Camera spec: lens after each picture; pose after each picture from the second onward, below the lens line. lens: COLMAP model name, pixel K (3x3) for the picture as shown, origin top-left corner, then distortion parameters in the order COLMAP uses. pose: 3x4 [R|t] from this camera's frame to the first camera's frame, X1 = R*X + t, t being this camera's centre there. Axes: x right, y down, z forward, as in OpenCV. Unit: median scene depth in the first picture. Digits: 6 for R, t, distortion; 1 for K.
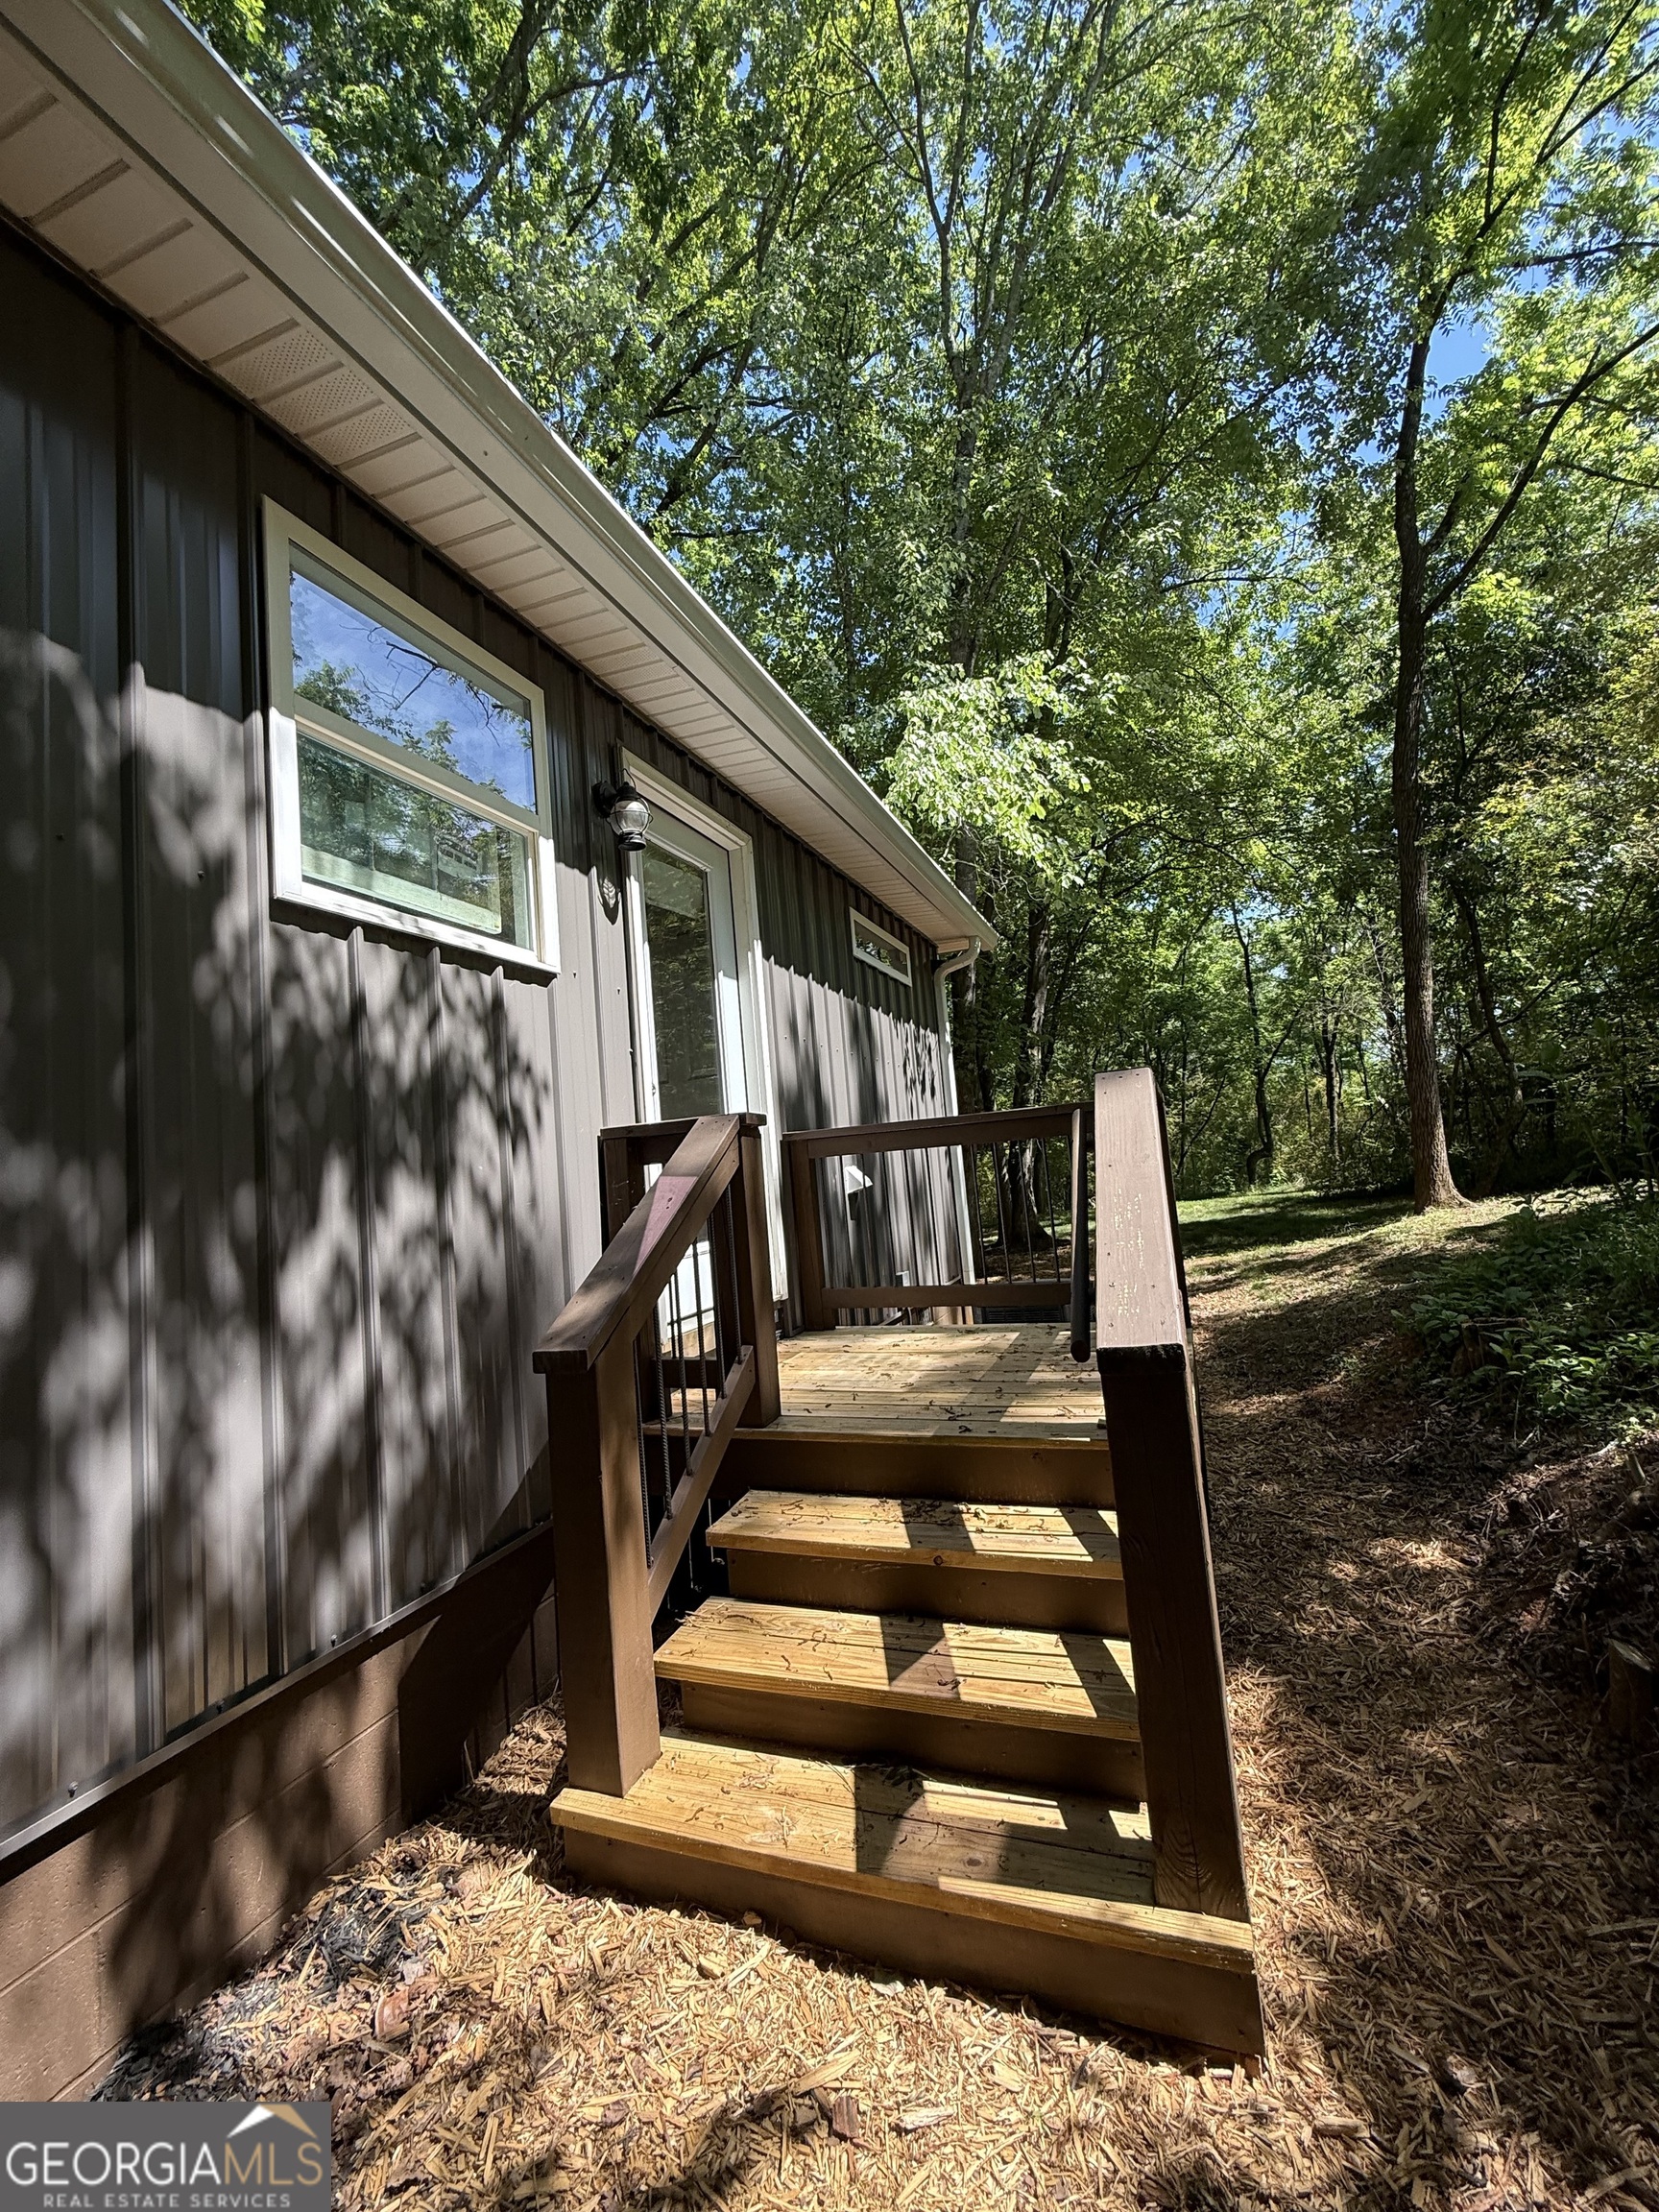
lens RADIAL K [[884.8, 0, 820.5], [0, 884.8, 1100.8], [0, 0, 1]] dist [-0.001580, 0.000723]
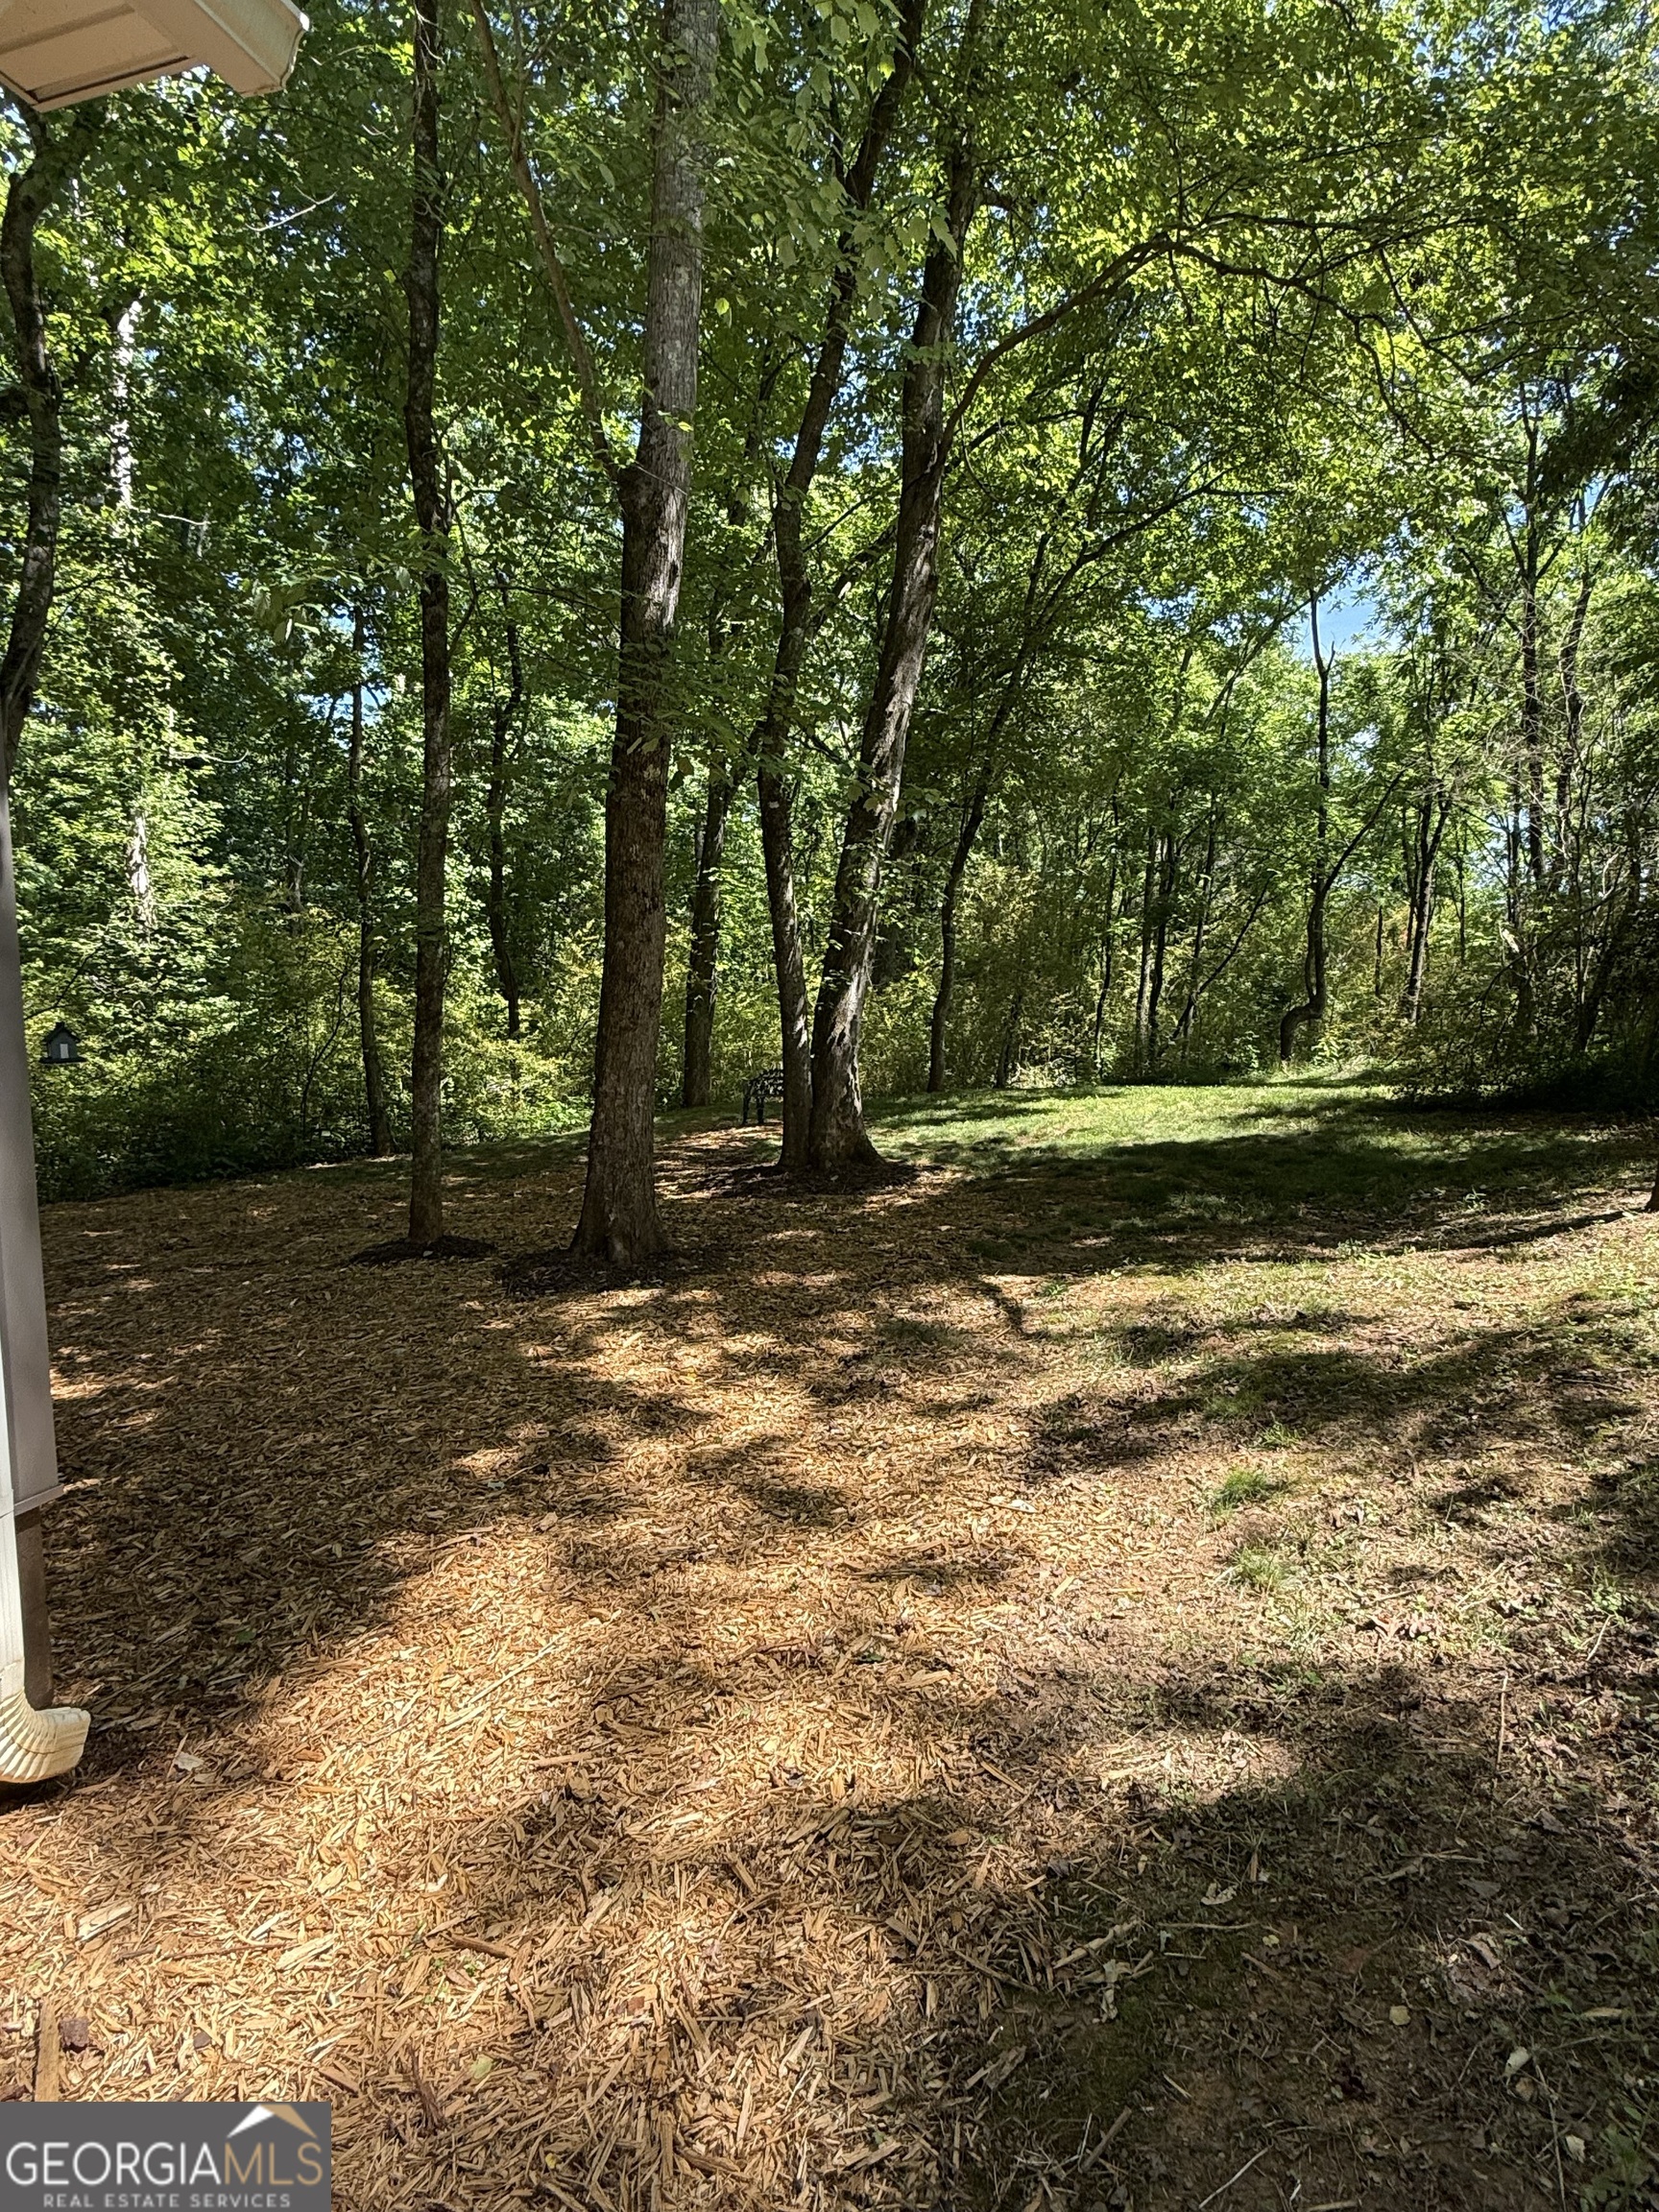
lens RADIAL K [[1214.1, 0, 832.9], [0, 1214.1, 1110.2], [0, 0, 1]] dist [-0.000331, -0.000070]
pose [[0.993685, 0.053496, 0.098631, 0.064304], [-0.069514, 0.983523, 0.166887, 0.005431], [-0.088078, -0.172689, 0.981030, 0.131258]]
